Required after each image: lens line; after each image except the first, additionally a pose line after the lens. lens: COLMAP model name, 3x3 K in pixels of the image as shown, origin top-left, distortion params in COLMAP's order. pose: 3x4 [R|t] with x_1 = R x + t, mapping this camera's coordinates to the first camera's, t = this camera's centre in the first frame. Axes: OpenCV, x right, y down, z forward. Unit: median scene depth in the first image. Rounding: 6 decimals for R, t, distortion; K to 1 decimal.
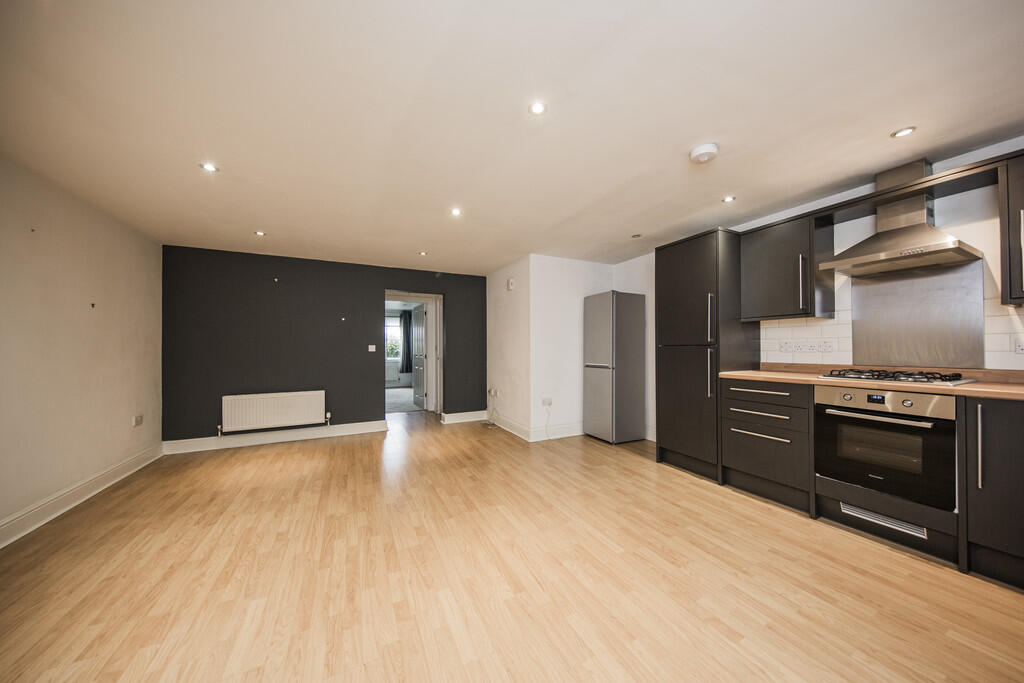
lens RADIAL K [[338.0, 0, 517.3], [0, 338.0, 345.1], [0, 0, 1]] dist [0.000002, -0.005216]
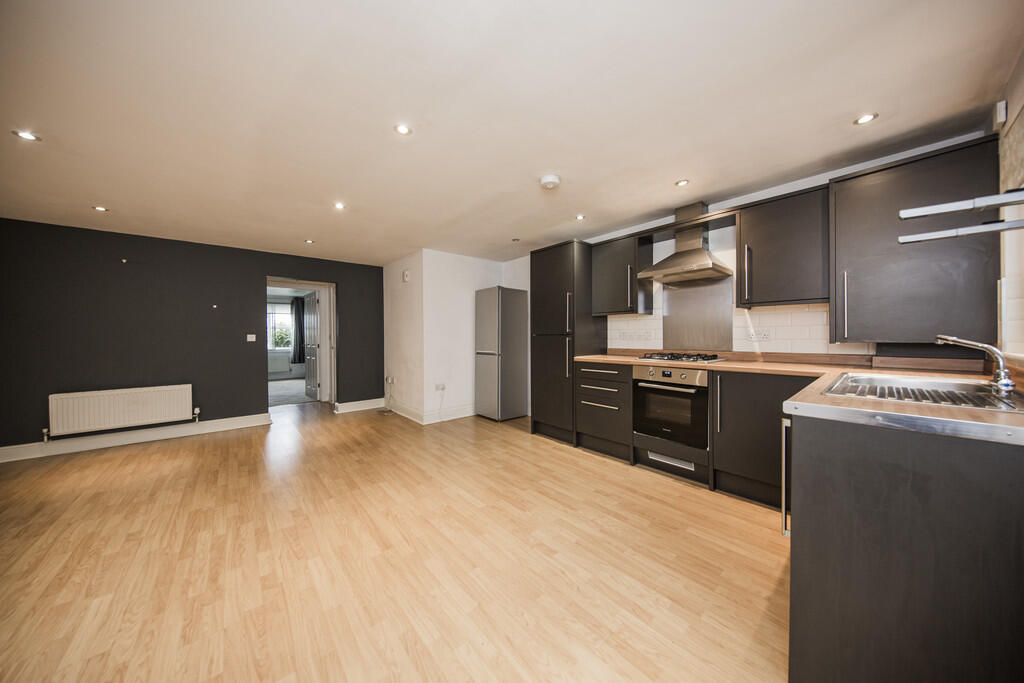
lens RADIAL K [[327.0, 0, 514.4], [0, 327.0, 337.4], [0, 0, 1]] dist [-0.007576, -0.001133]
pose [[0.968287, -0.004059, 0.249808, 0.103133], [0.000655, 0.999906, 0.013709, -0.007851], [-0.249840, -0.013110, 0.968198, -0.122697]]
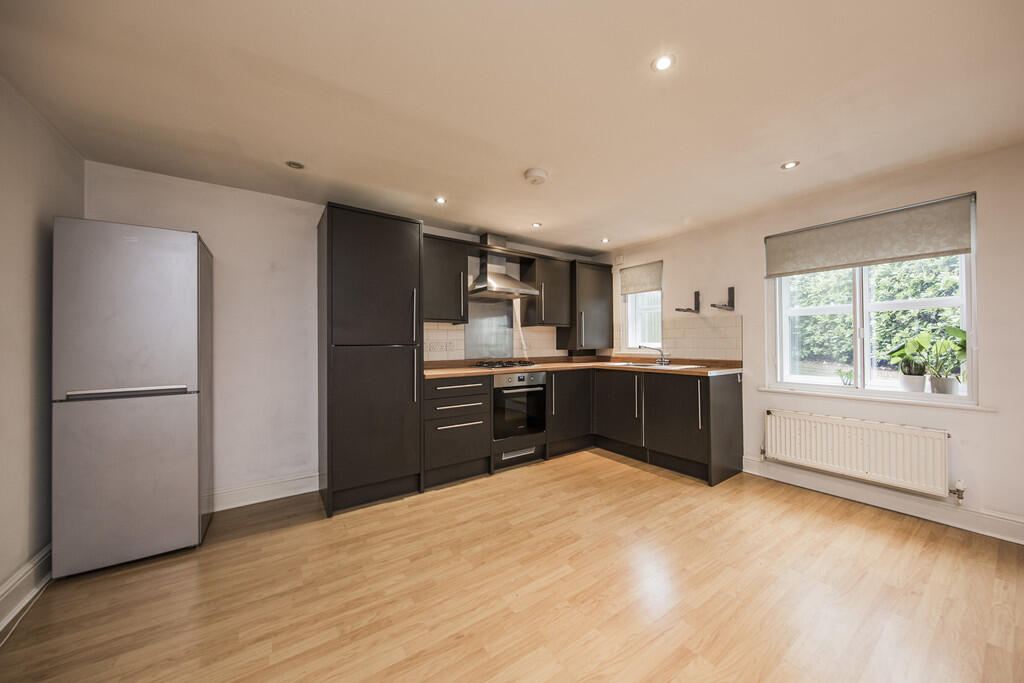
lens RADIAL K [[351.4, 0, 539.4], [0, 351.4, 341.1], [0, 0, 1]] dist [0.013329, -0.009966]
pose [[-0.175764, 0.011493, 0.984365, -0.518810], [-0.003597, 0.999918, -0.012317, 0.000257], [-0.984426, -0.005706, -0.175708, 1.016598]]
